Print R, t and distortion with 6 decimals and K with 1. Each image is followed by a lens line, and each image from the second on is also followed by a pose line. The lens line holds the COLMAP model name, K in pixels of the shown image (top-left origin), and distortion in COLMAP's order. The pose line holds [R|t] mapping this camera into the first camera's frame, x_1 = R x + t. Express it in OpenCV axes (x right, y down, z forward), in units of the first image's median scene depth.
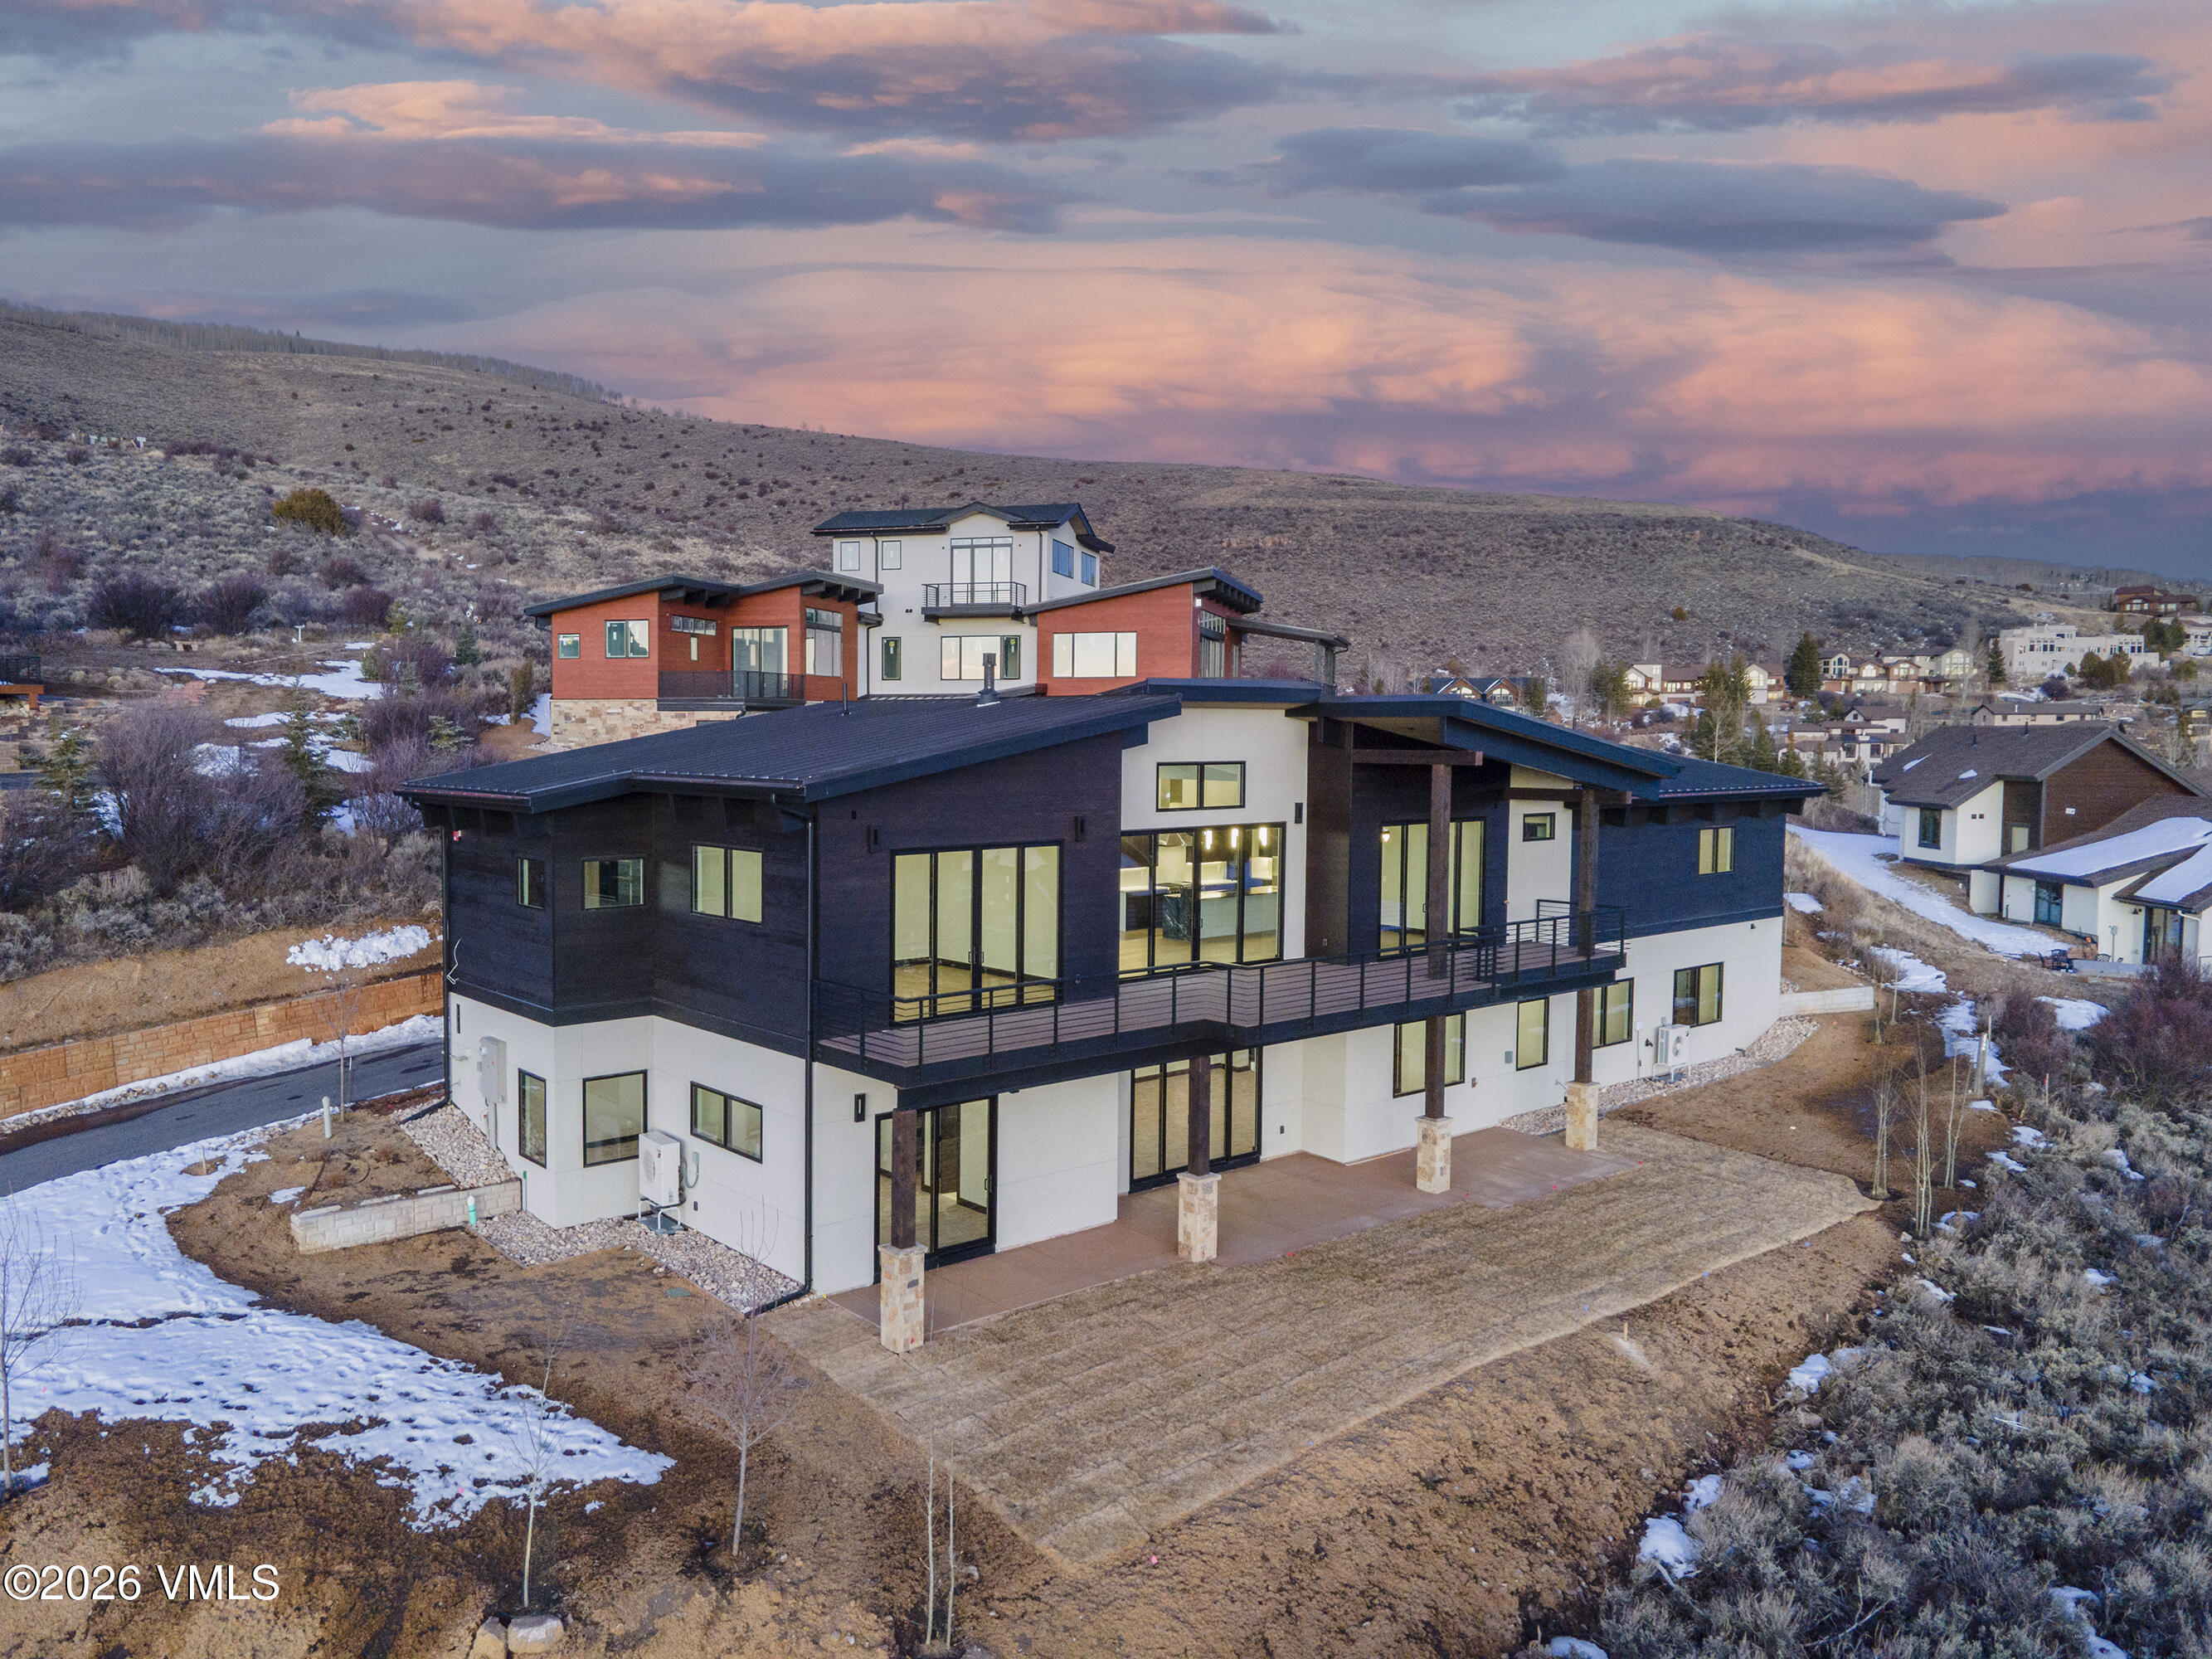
lens RADIAL K [[1638.9, 0, 1062.6], [0, 1638.9, 850.9], [0, 0, 1]] dist [0.017108, 0.031218]
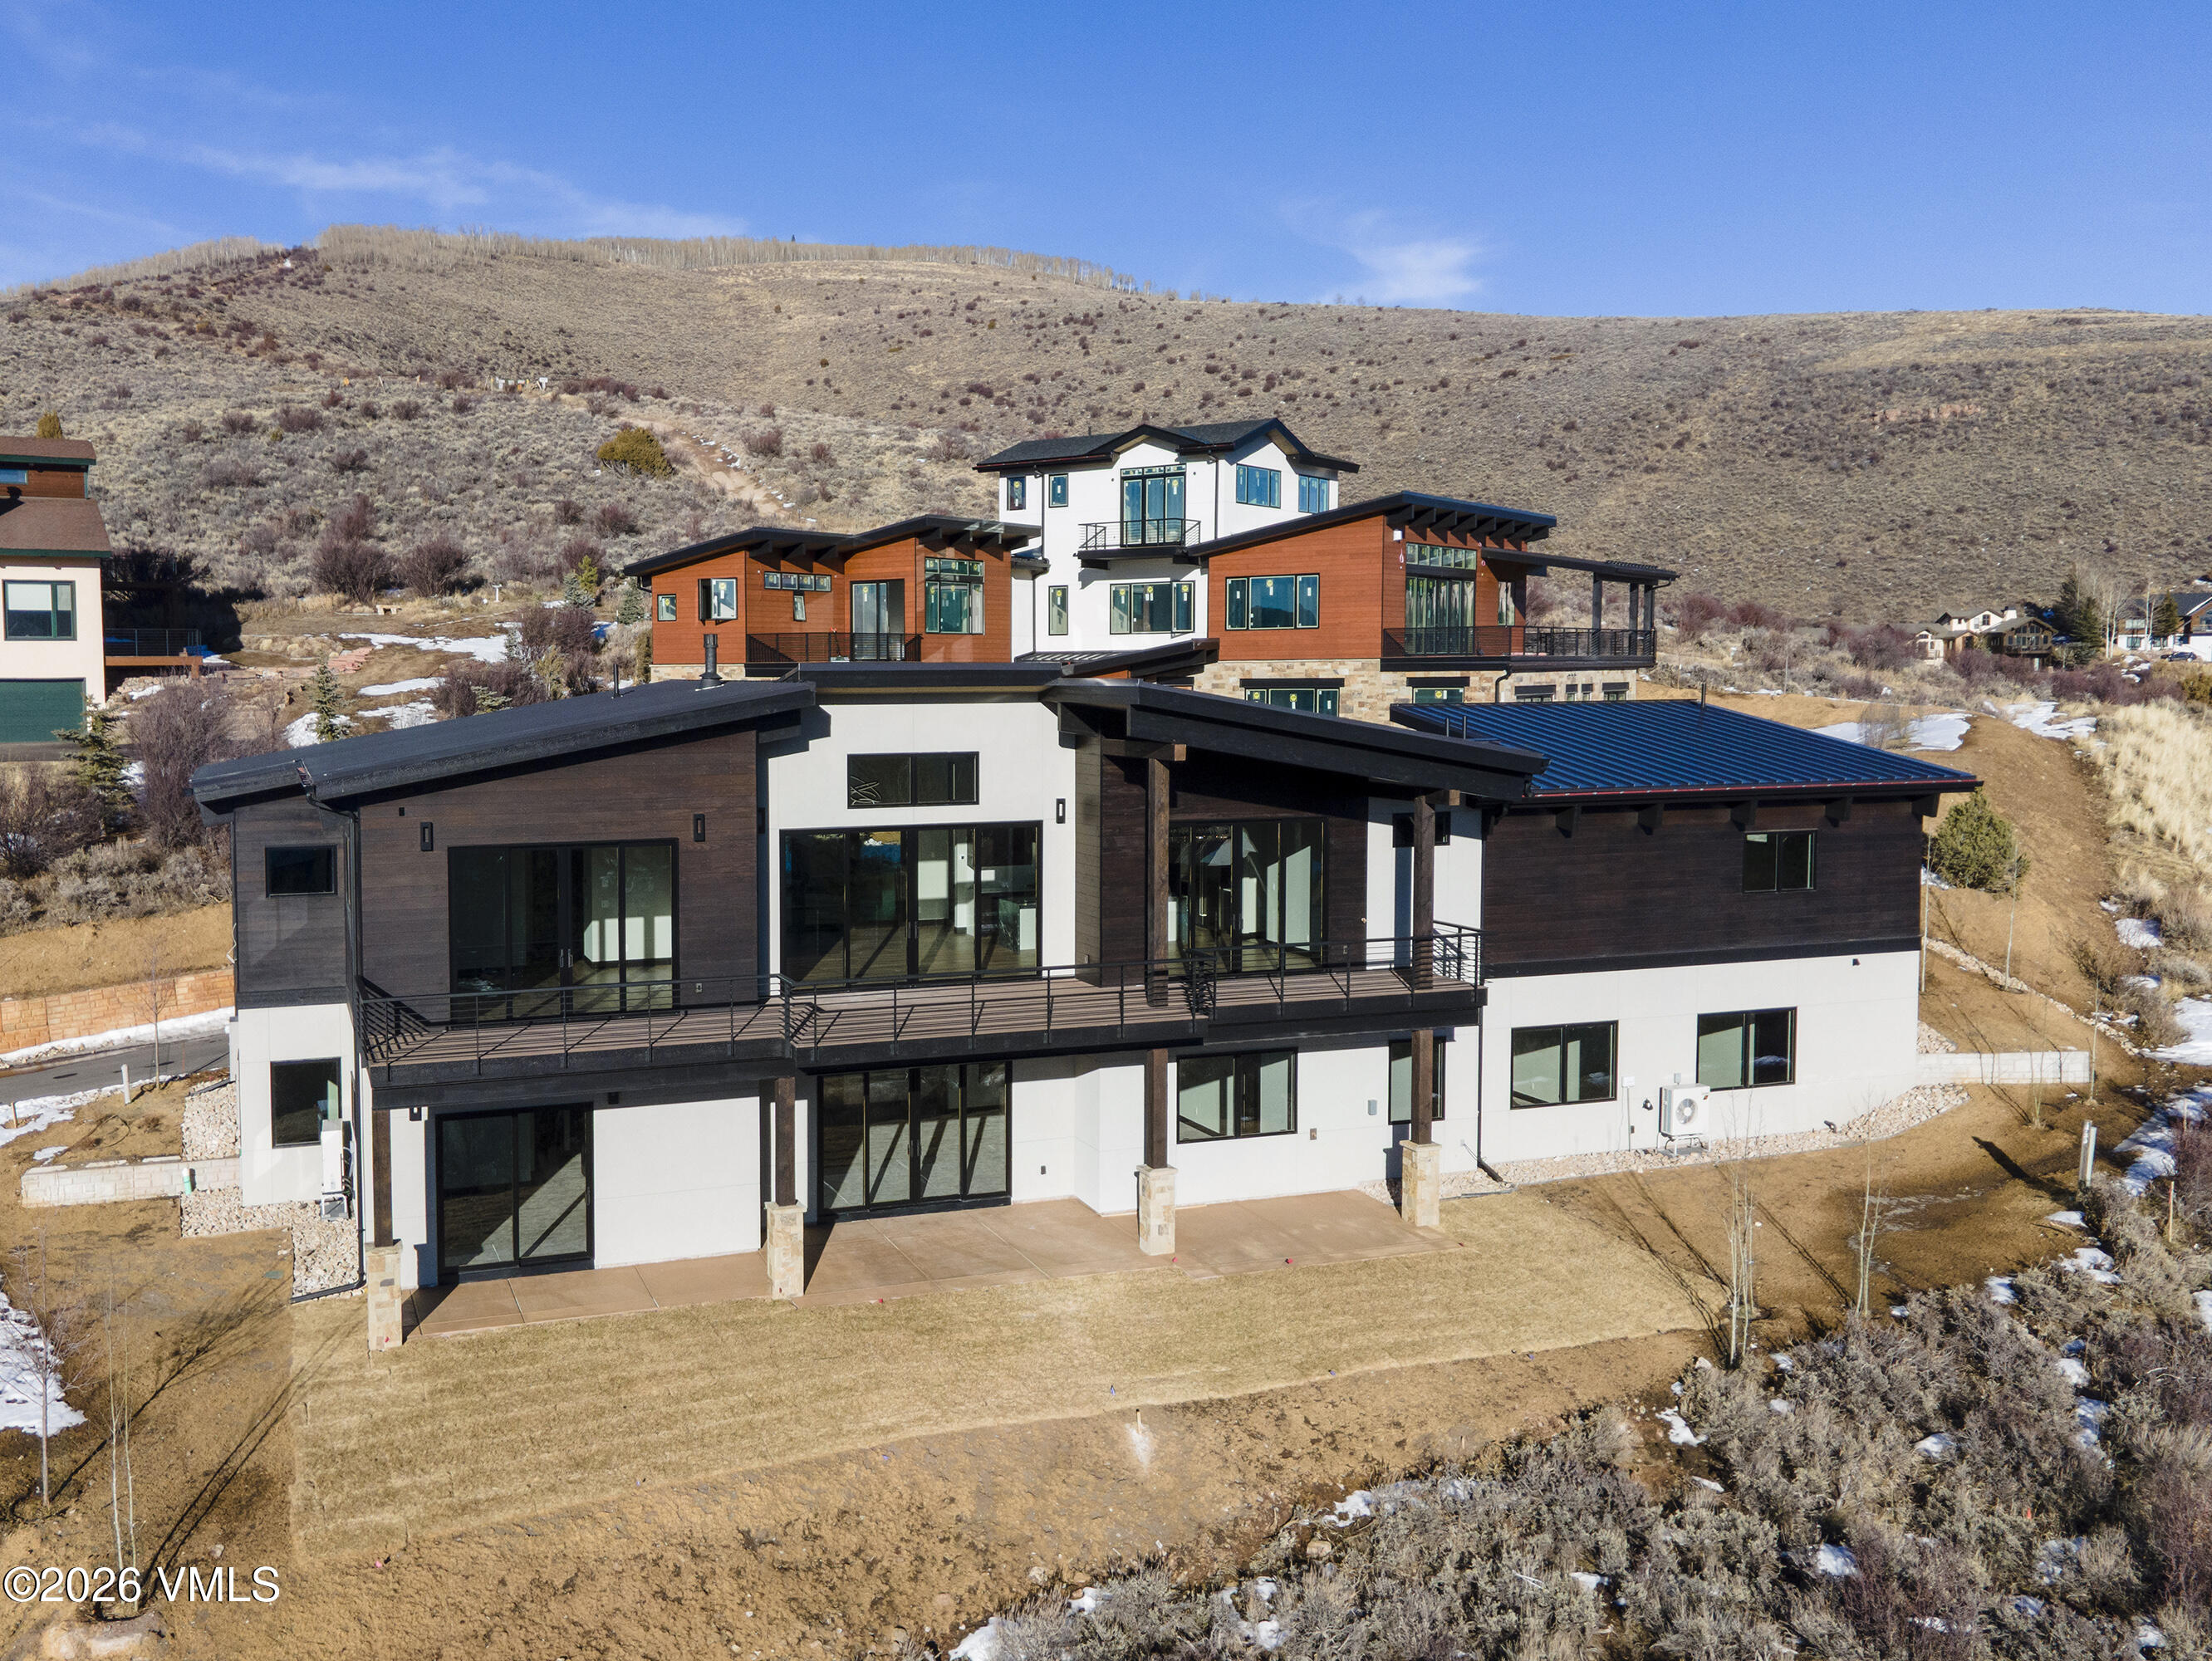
lens RADIAL K [[2106.6, 0, 1263.0], [0, 2106.6, 819.3], [0, 0, 1]] dist [0.042134, -0.019316]
pose [[0.935469, 0.022032, -0.352722, 0.600366], [-0.019066, 0.999748, 0.011880, -0.032526], [0.352895, -0.004389, 0.935653, -0.019533]]
